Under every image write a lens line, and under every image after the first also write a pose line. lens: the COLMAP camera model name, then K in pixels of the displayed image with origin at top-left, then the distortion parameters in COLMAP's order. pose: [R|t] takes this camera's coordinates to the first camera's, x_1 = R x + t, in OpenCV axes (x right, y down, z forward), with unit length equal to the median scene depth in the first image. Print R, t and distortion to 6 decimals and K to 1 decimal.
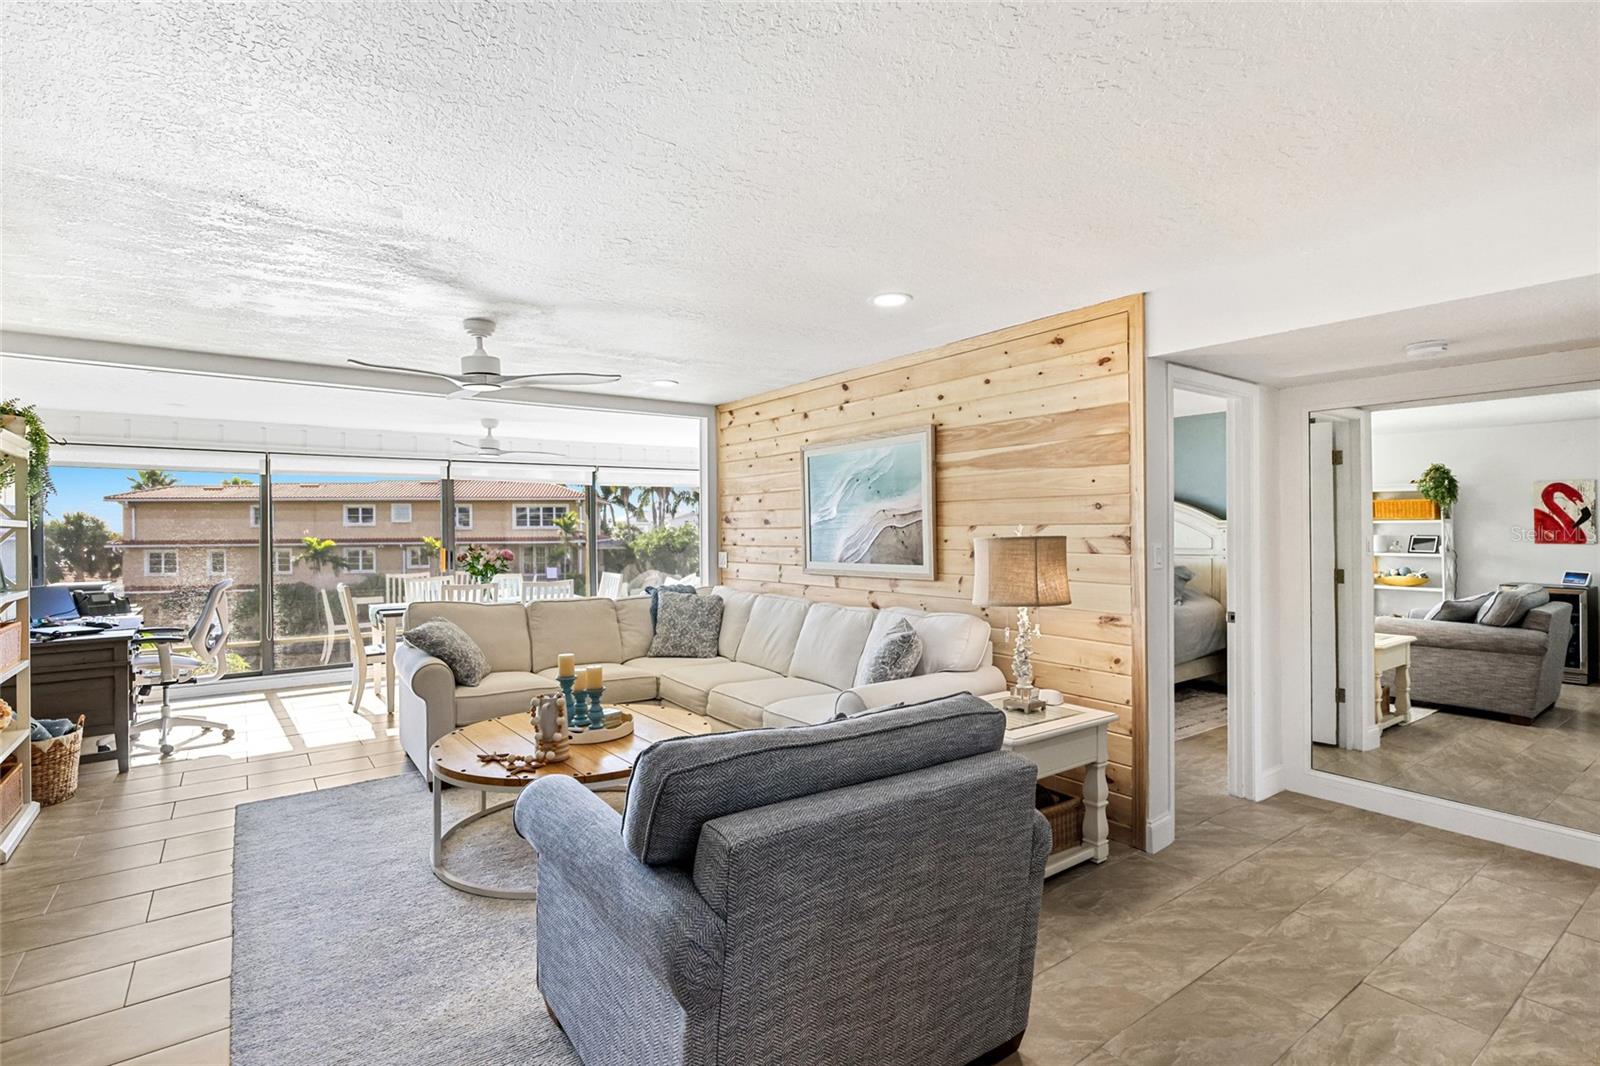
lens RADIAL K [[769.1, 0, 800.0], [0, 769.1, 533.0], [0, 0, 1]] dist [0.005233, 0.000710]
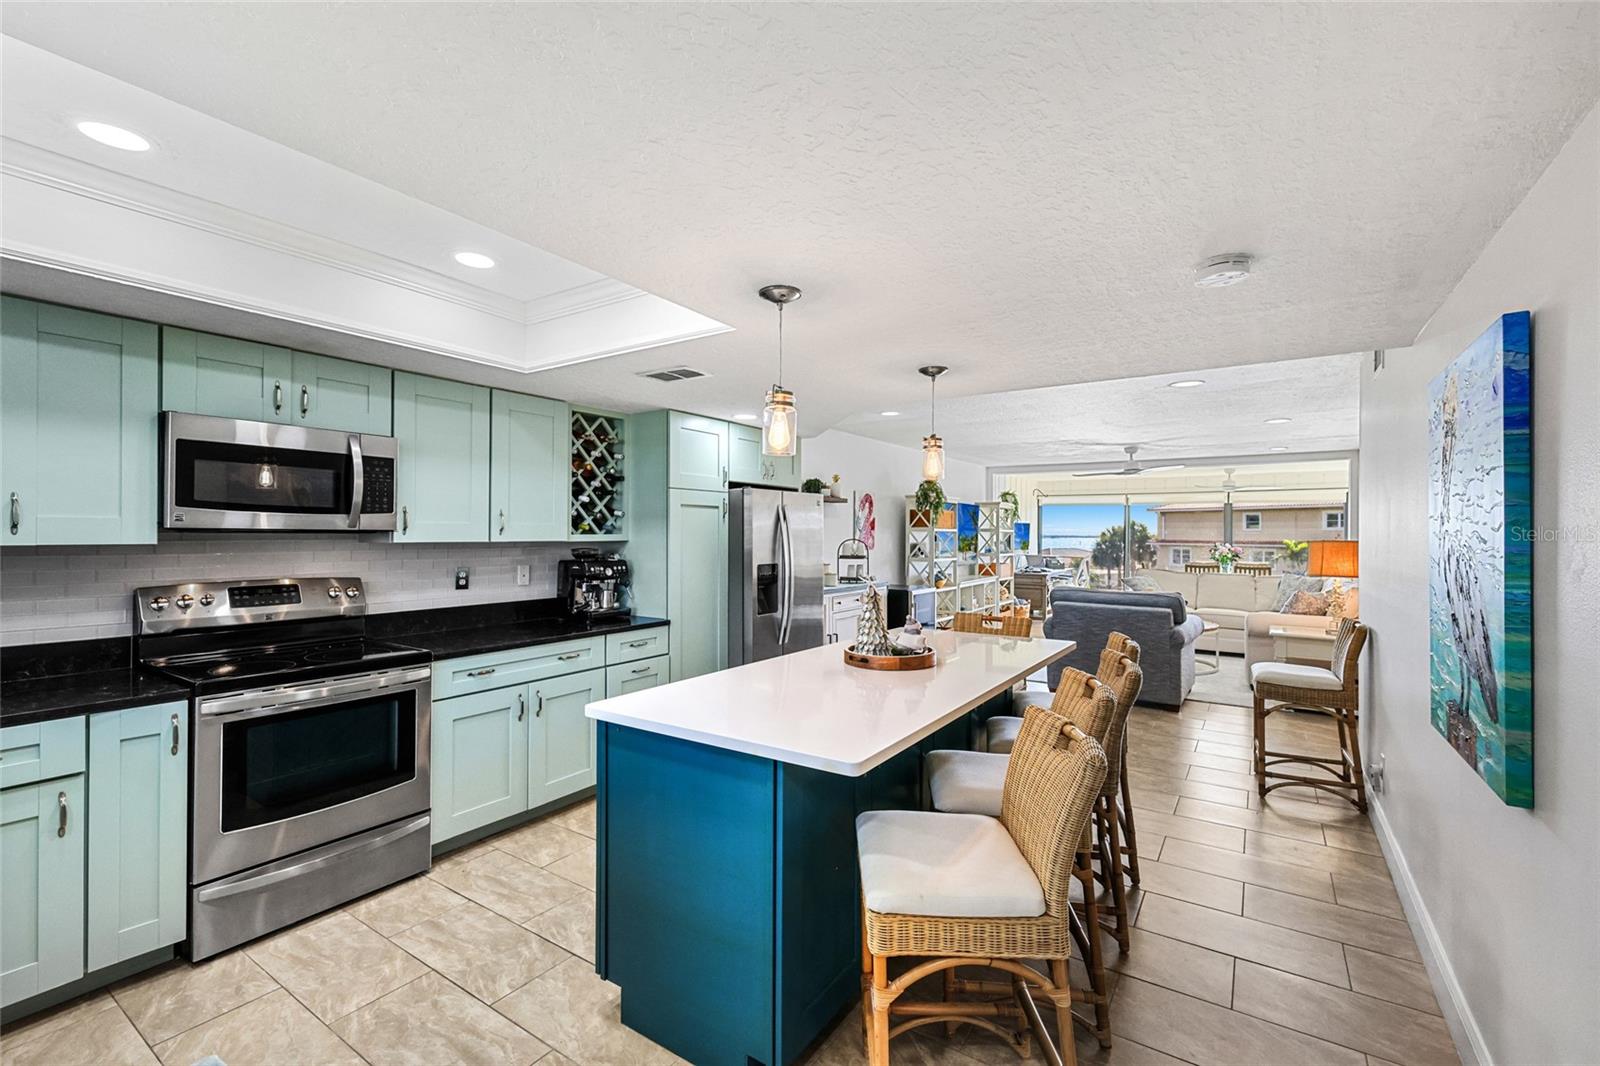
lens RADIAL K [[682.9, 0, 798.1], [0, 682.9, 531.9], [0, 0, 1]] dist [0.001435, 0.000145]
pose [[0.340767, 0.007037, -0.940121, 0.740406], [-0.012747, 0.999915, 0.002865, -0.002879], [0.940061, 0.011007, 0.340828, -0.418762]]
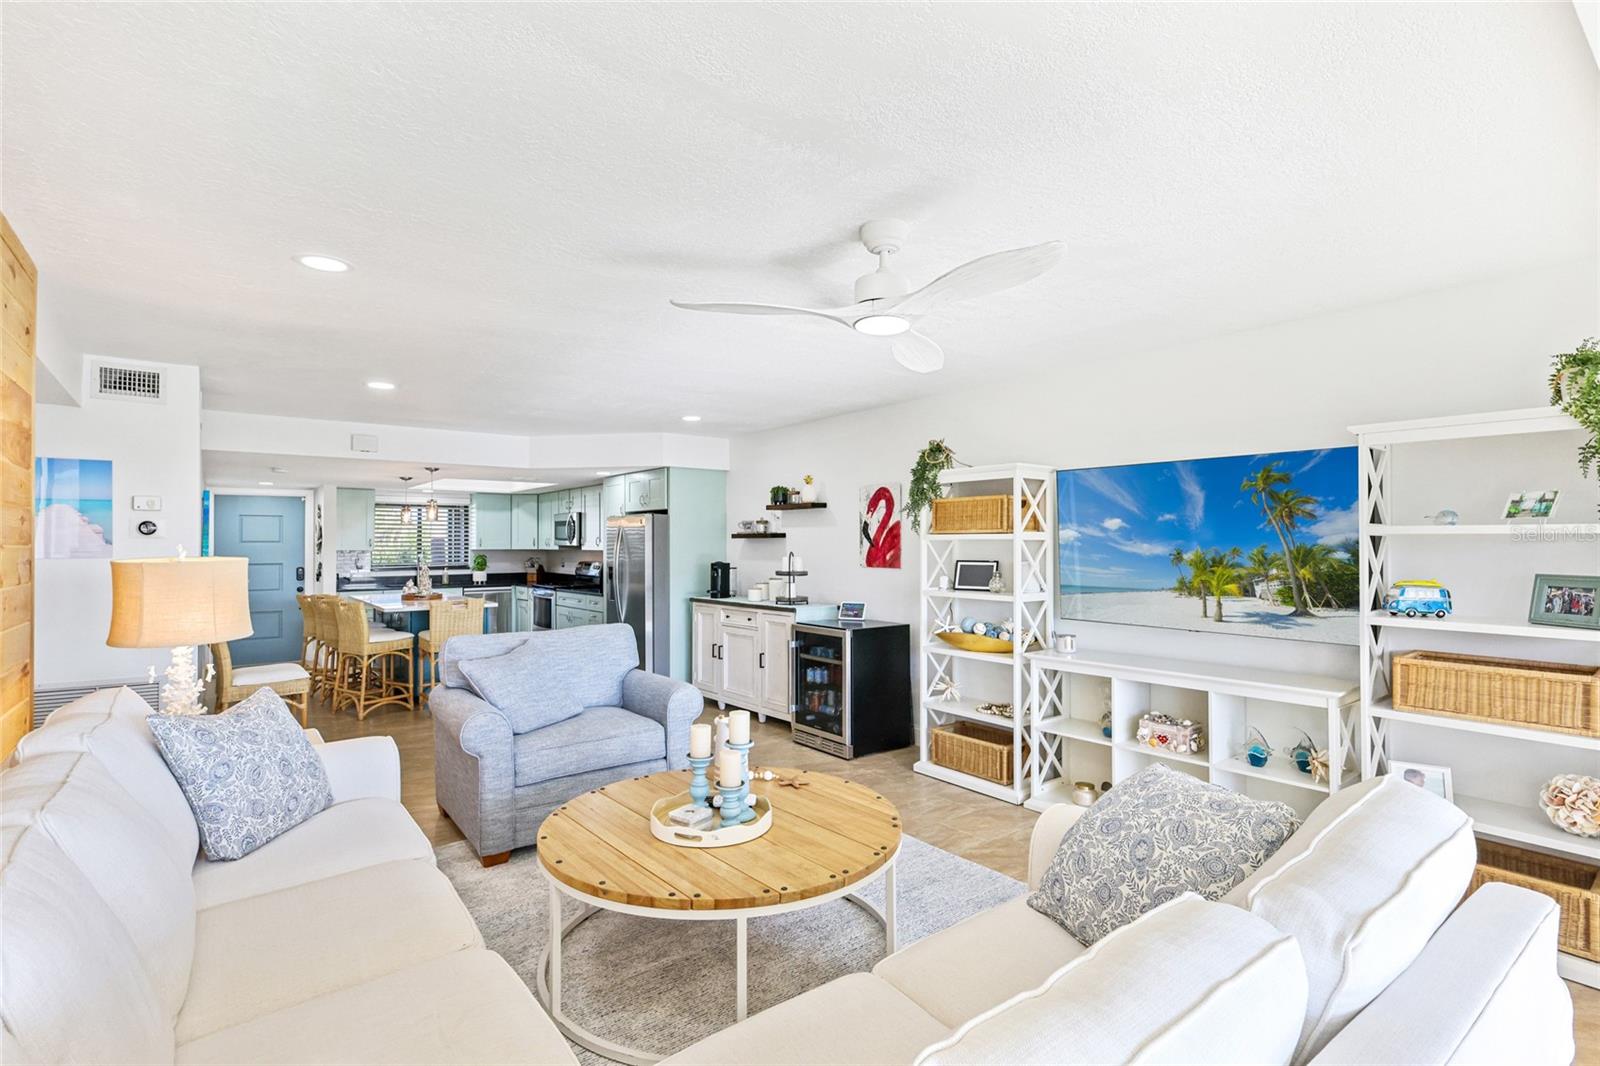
lens RADIAL K [[769.1, 0, 800.0], [0, 769.1, 533.0], [0, 0, 1]] dist [0.005233, 0.000710]
pose [[-0.999658, 0.010165, -0.024086, -0.197593], [0.010385, 0.999906, -0.008997, -0.005392], [0.023992, -0.009244, -0.999669, 0.988904]]
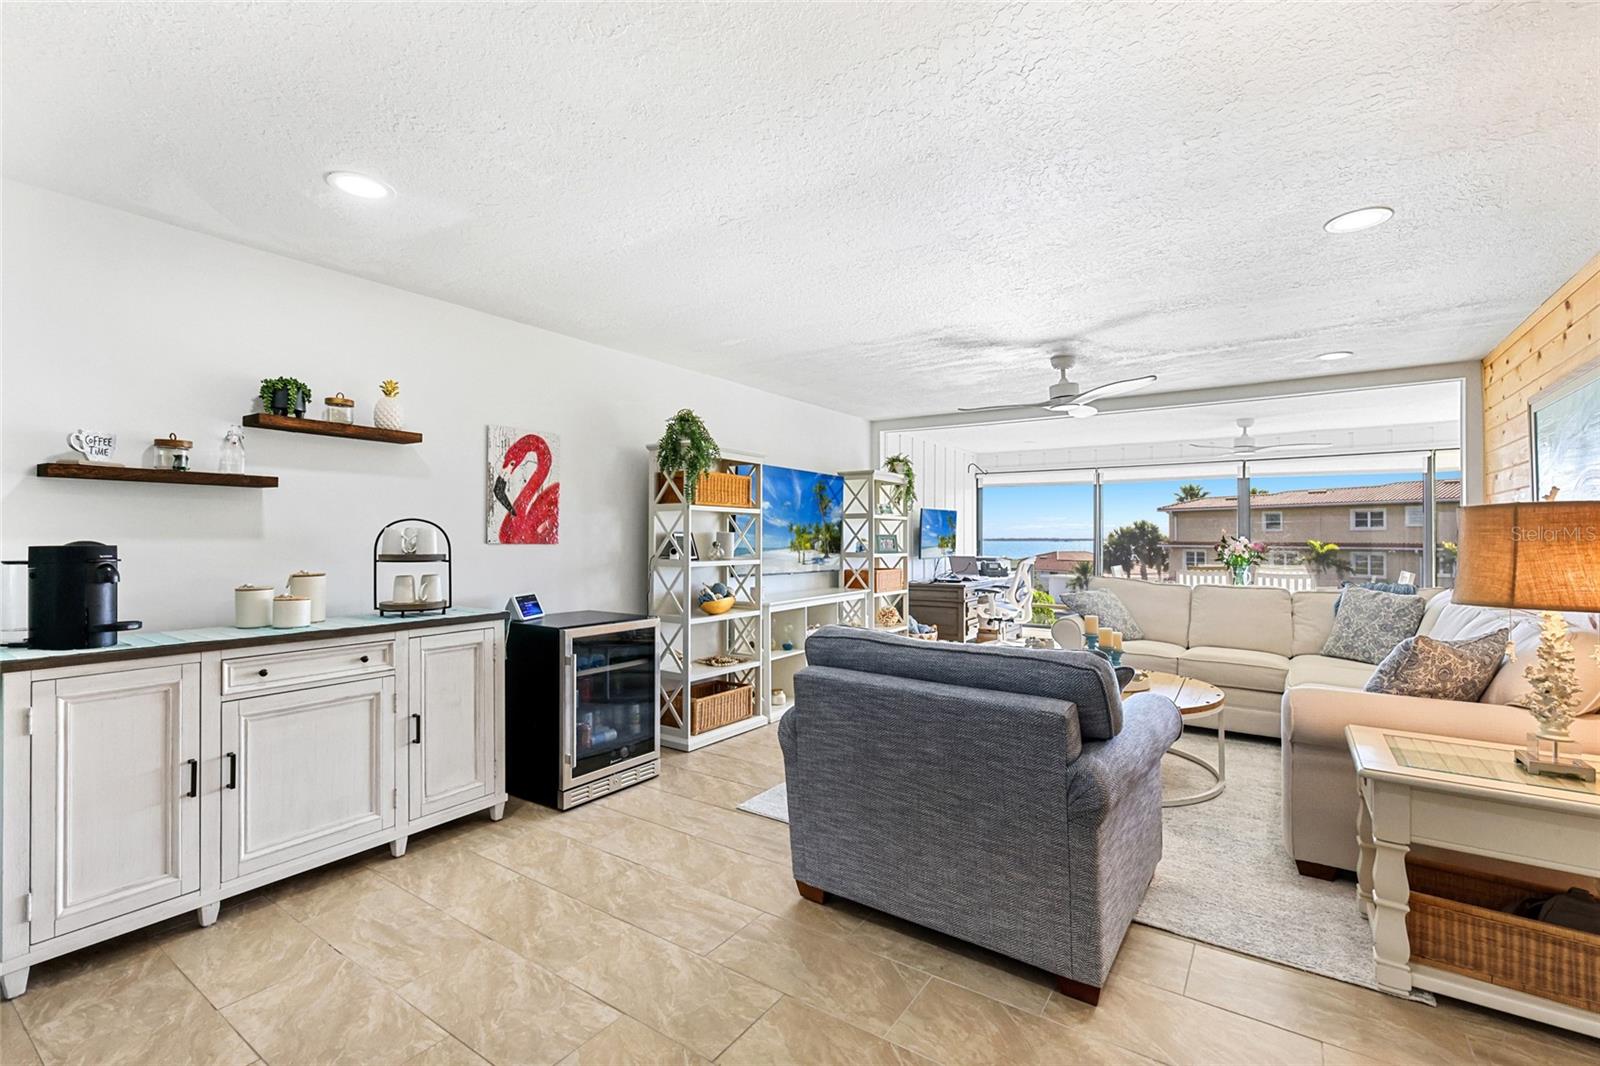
lens RADIAL K [[702.1, 0, 796.0], [0, 702.1, 530.5], [0, 0, 1]] dist [0.004042, 0.000219]
pose [[0.333173, -0.000667, -0.942865, 0.337987], [-0.009382, 0.999948, -0.004023, 0.017892], [0.942819, 0.010186, 0.333150, 0.104326]]
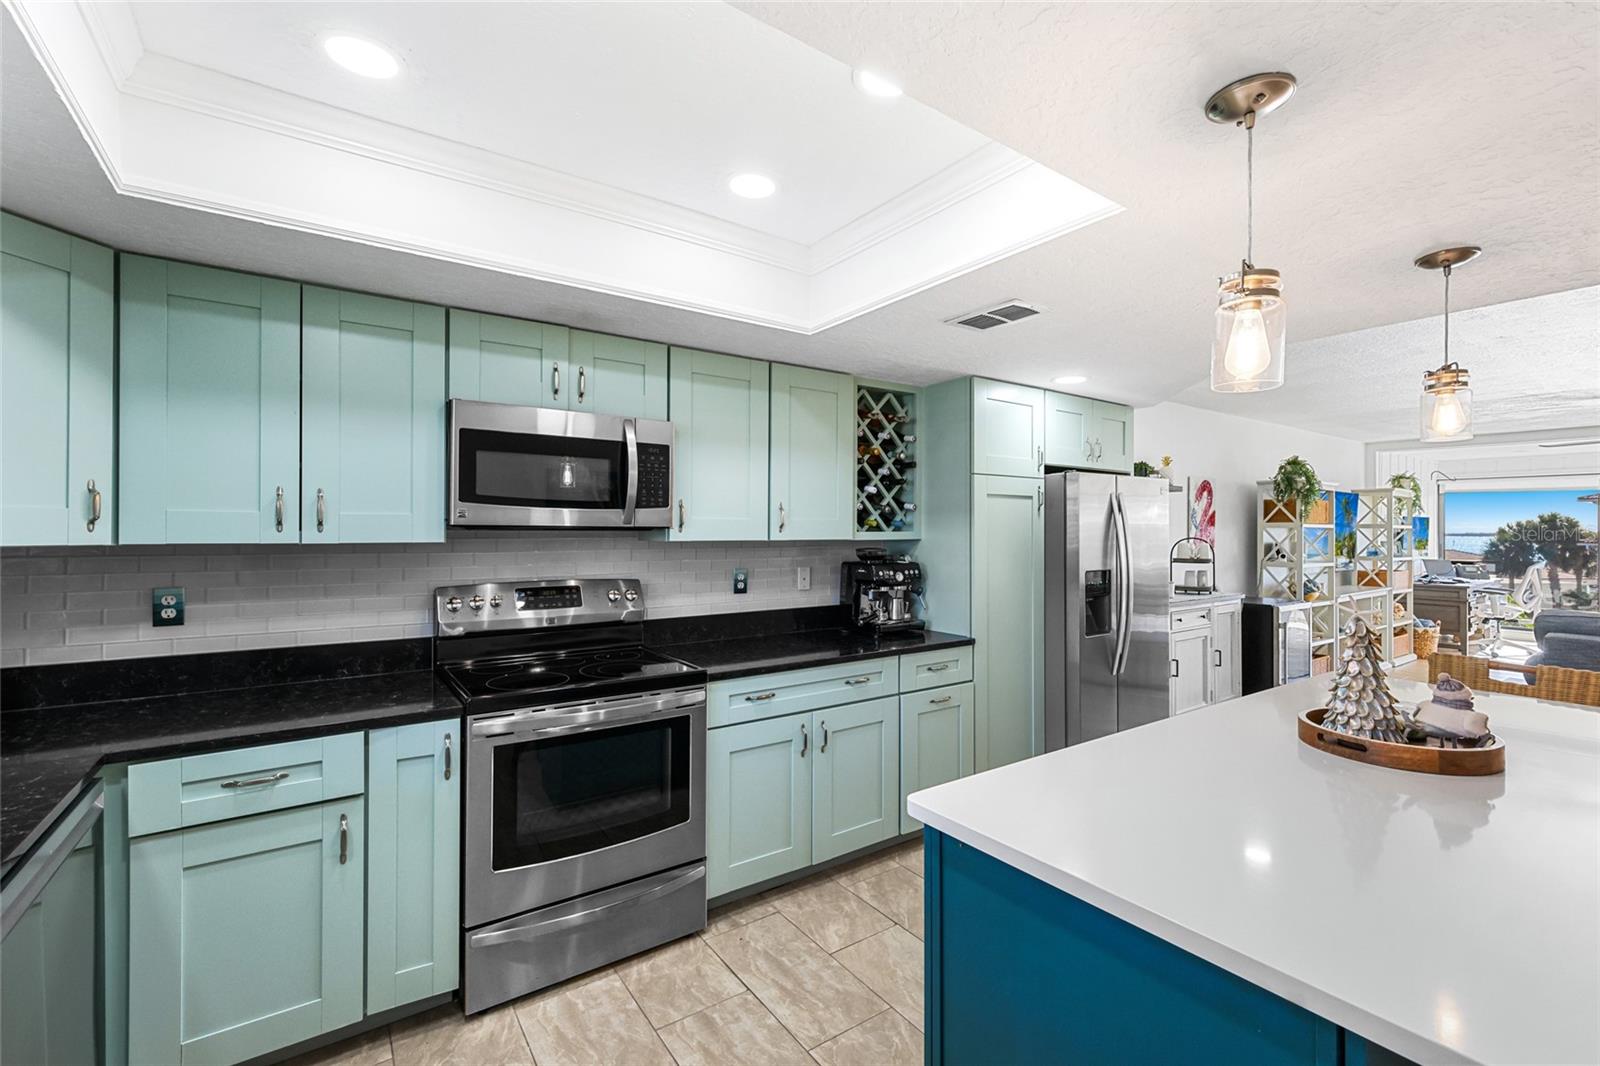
lens RADIAL K [[683.1, 0, 805.8], [0, 683.1, 528.5], [0, 0, 1]] dist [0.000640, -0.000008]
pose [[-0.019924, 0.005142, -0.999788, 0.613470], [-0.008761, 0.999947, 0.005317, -0.001180], [0.999763, 0.008865, -0.019877, -0.429620]]
